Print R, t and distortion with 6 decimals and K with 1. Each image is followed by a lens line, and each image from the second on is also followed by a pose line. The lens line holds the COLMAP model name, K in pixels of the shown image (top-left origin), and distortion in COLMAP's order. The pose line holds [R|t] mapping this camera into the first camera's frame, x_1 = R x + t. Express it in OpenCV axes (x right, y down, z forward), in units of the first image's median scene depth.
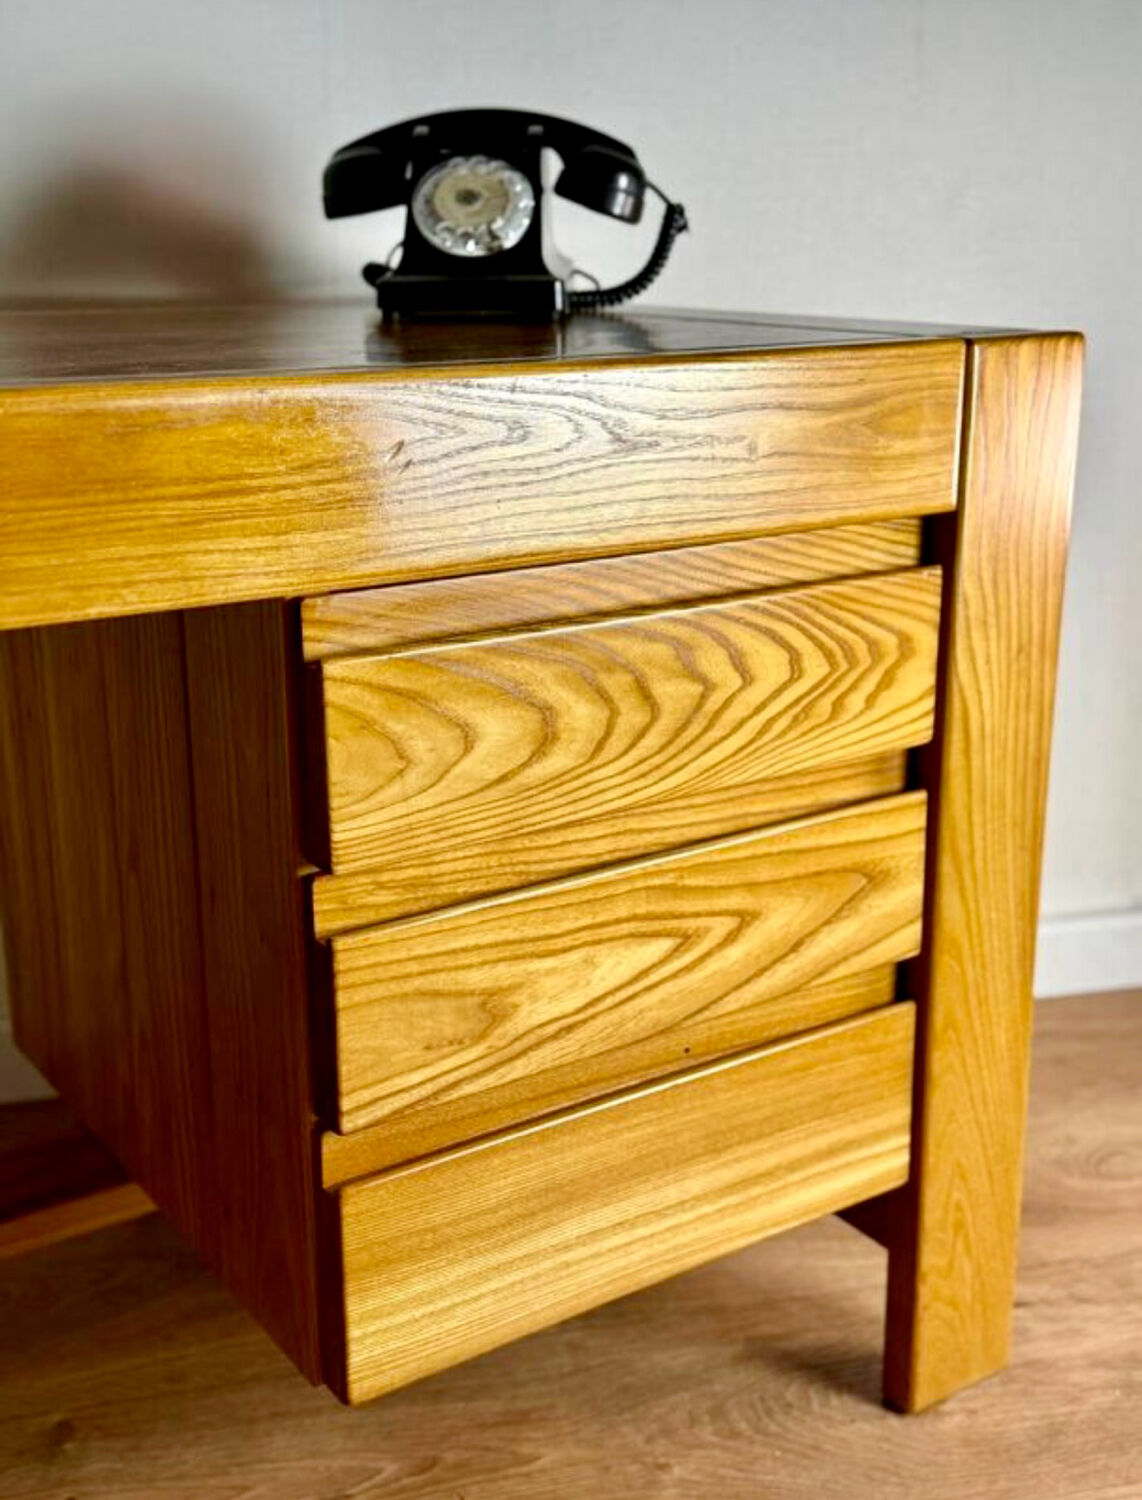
lens RADIAL K [[1847.6, 0, 597.9], [0, 1847.6, 754.7], [0, 0, 1]] dist [0.160816, -0.659192]
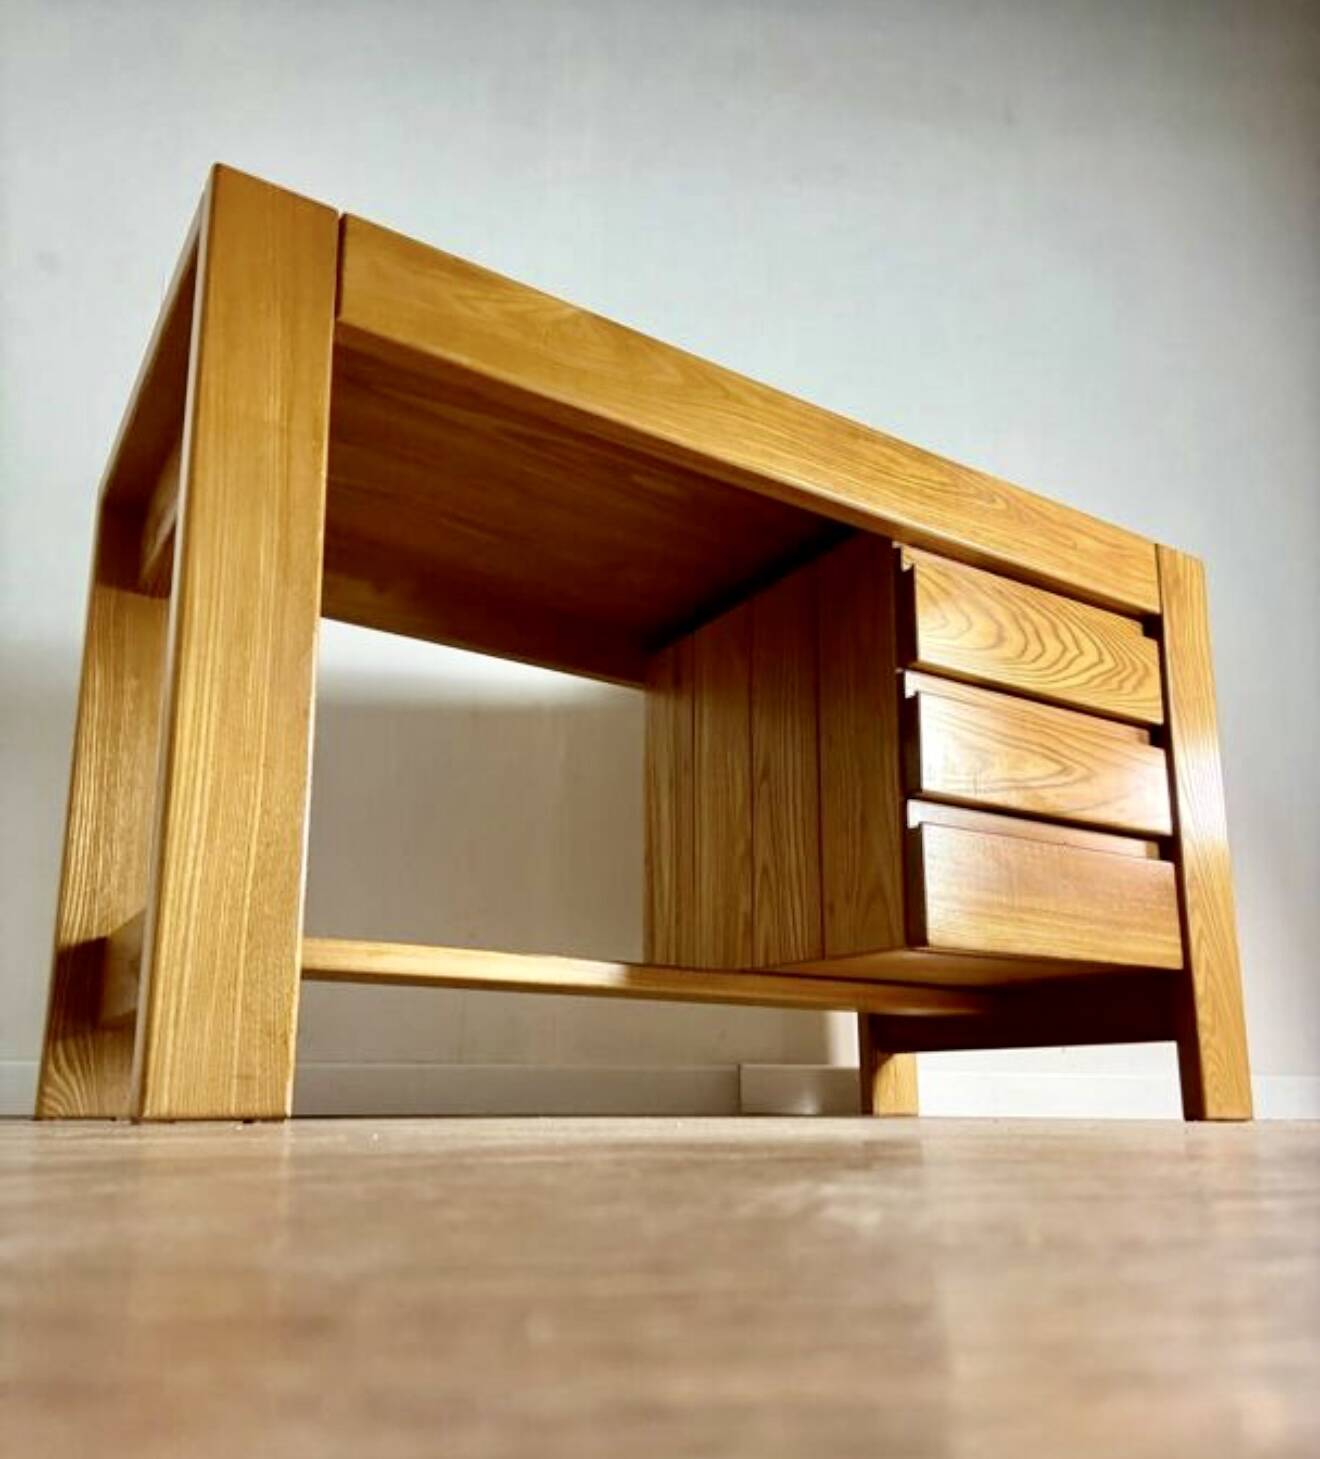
lens RADIAL K [[1170.4, 0, 652.0], [0, 1170.4, 867.8], [0, 0, 1]] dist [0.005618, -0.000353]
pose [[0.998103, -0.011540, -0.060472, -0.332841], [-0.017102, 0.891640, -0.452422, 0.800763], [0.059140, 0.452598, 0.889751, -0.096390]]
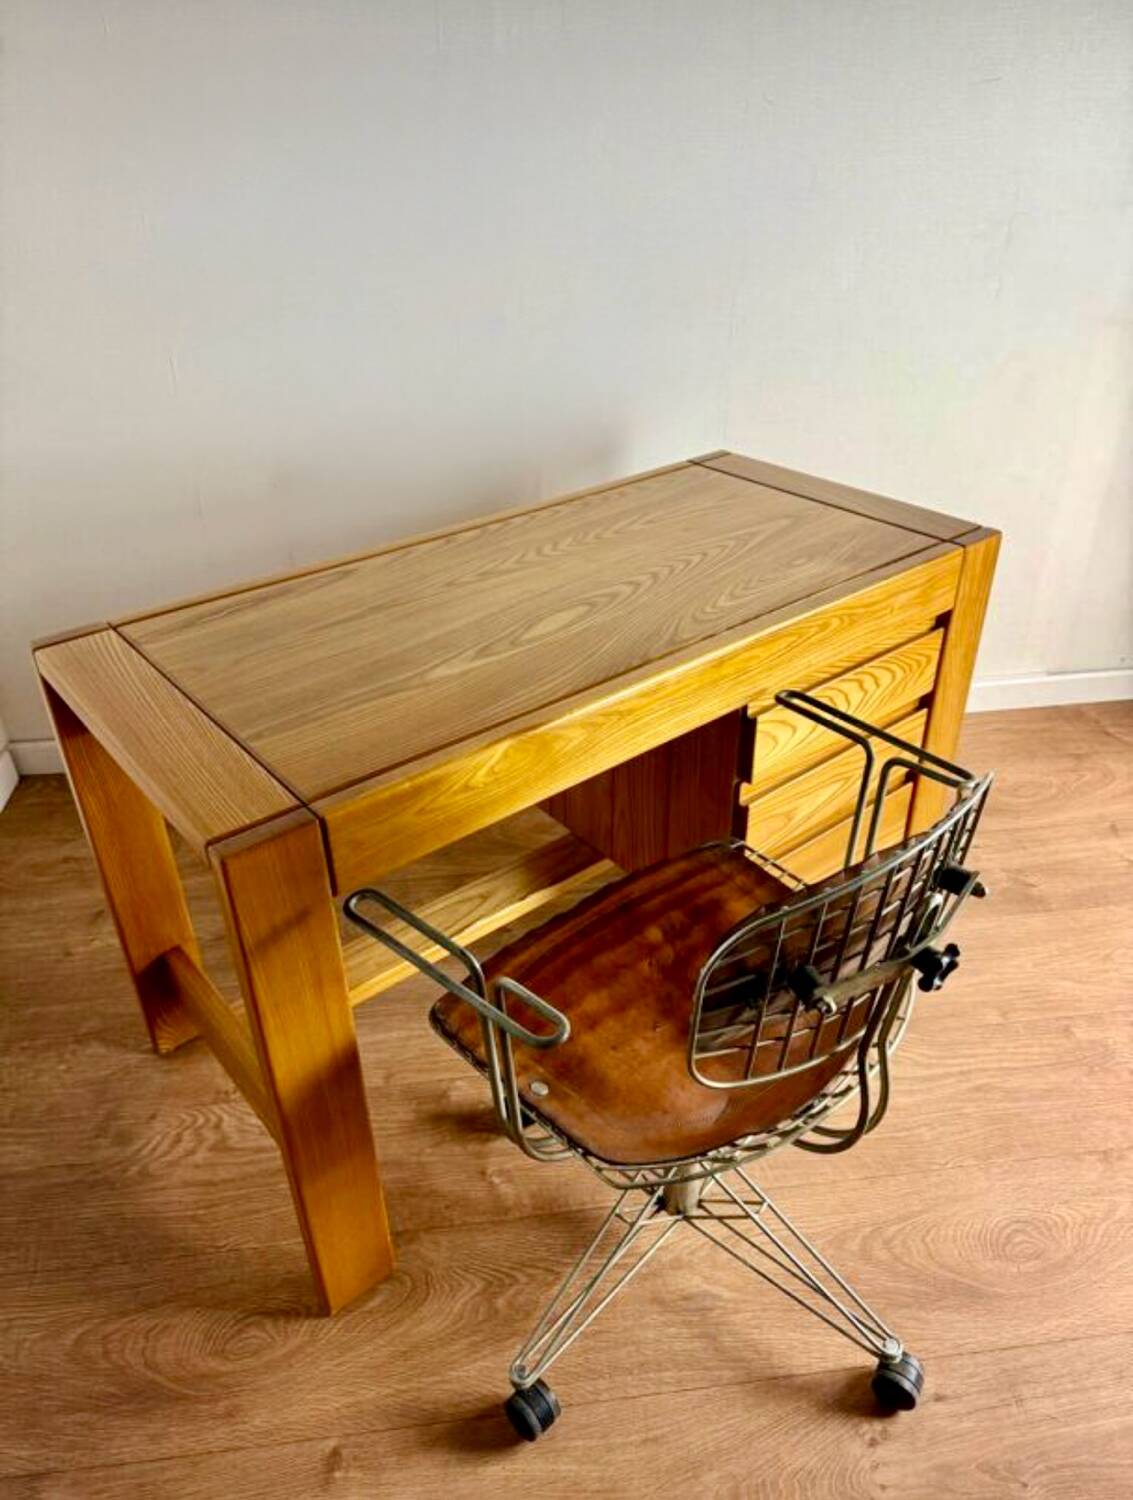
lens RADIAL K [[1069.2, 0, 567.9], [0, 1069.2, 746.1], [0, 0, 1]] dist [0.009751, -0.003460]
pose [[0.998243, -0.046130, 0.037185, -0.430108], [0.034548, 0.963015, 0.267225, -0.390618], [-0.048137, -0.265470, 0.962917, -0.477081]]
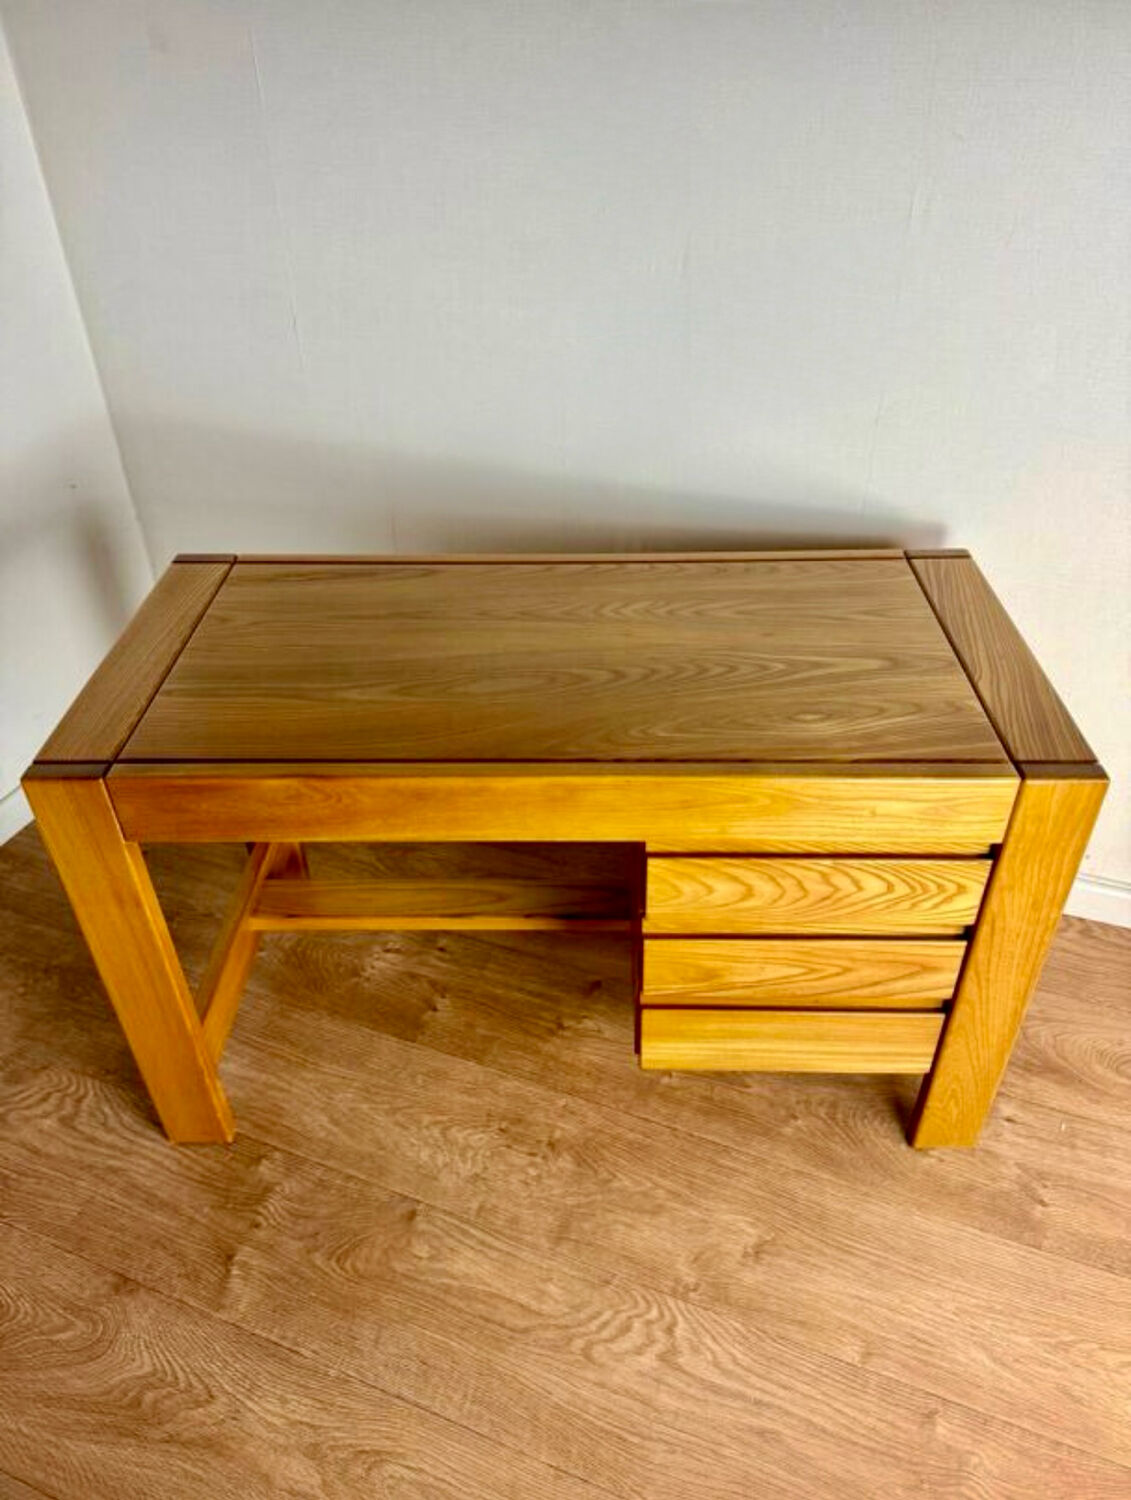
lens RADIAL K [[1053.6, 0, 560.1], [0, 1053.6, 751.1], [0, 0, 1]] dist [0.009414, -0.007405]
pose [[0.796525, 0.344146, -0.497104, 0.371298], [-0.146960, 0.907740, 0.392952, -0.644344], [0.586474, -0.239942, 0.773613, -0.139121]]
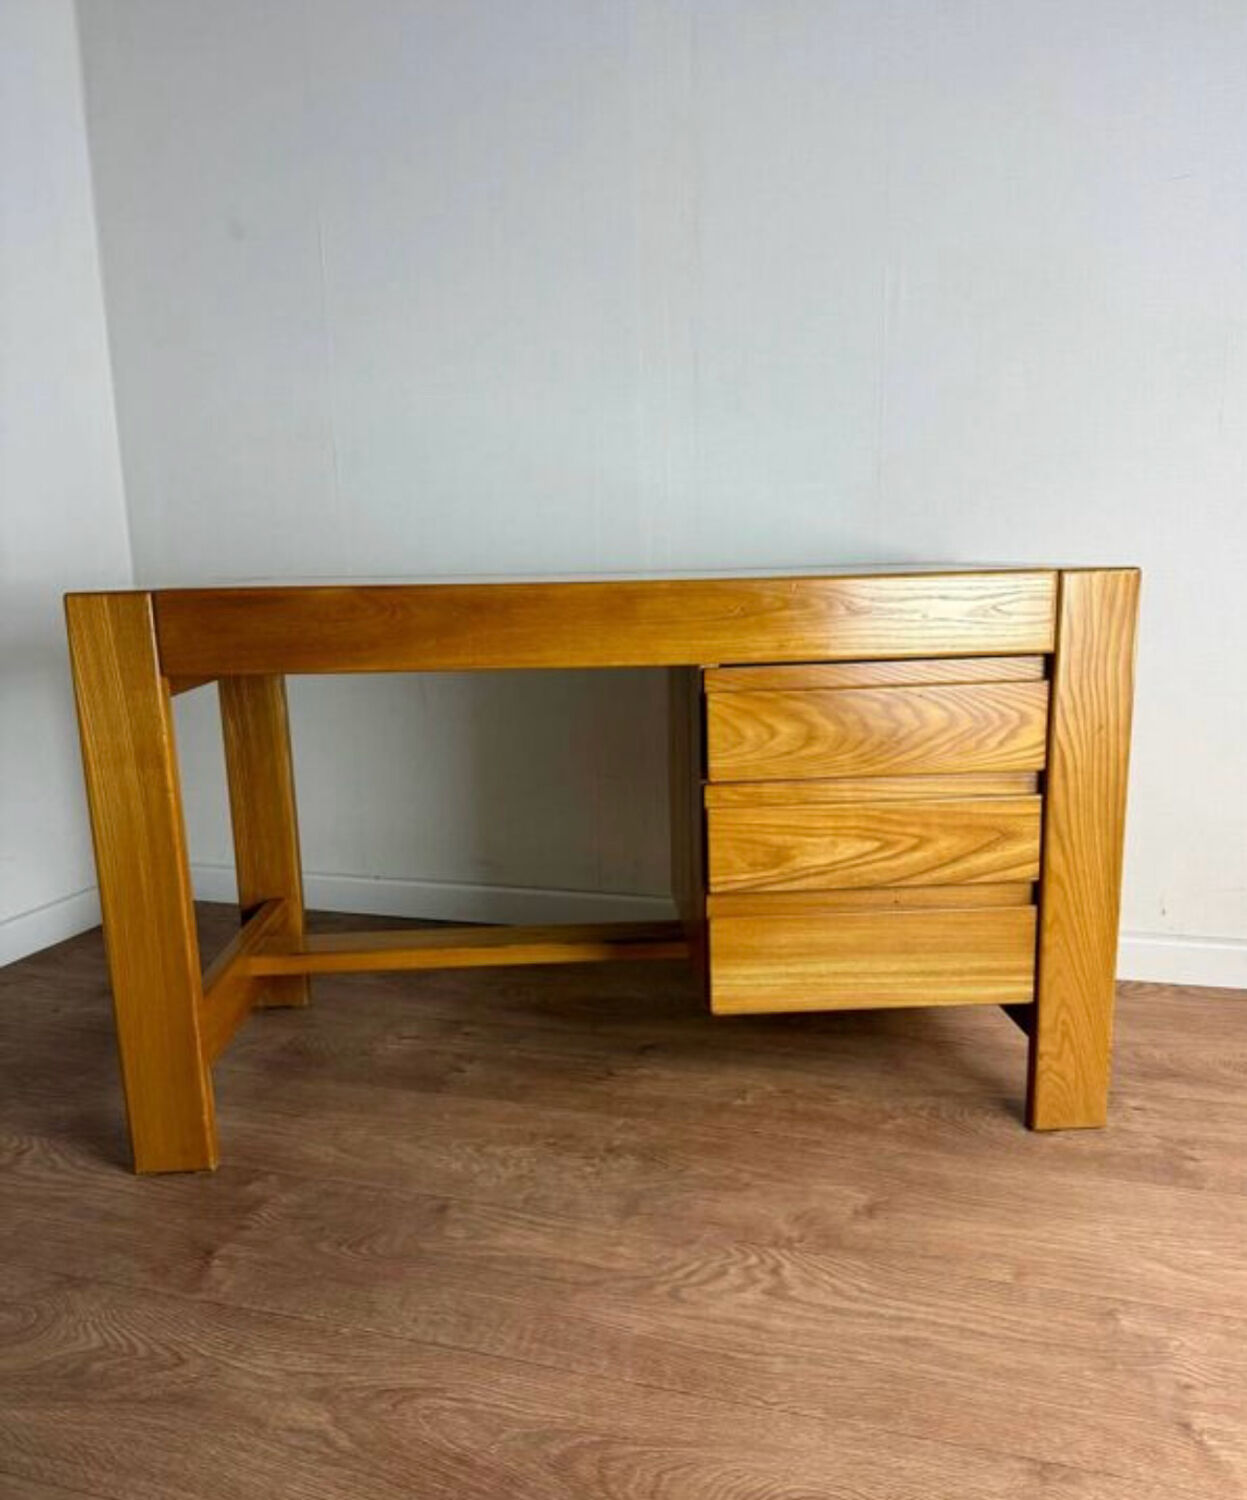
lens RADIAL K [[1175.2, 0, 633.9], [0, 1175.2, 803.0], [0, 0, 1]] dist [0.051035, -0.074550]
pose [[0.840470, 0.091826, -0.534021, 0.550934], [-0.126854, 0.991493, -0.029161, 0.136221], [0.526800, 0.092252, 0.844968, -0.334475]]
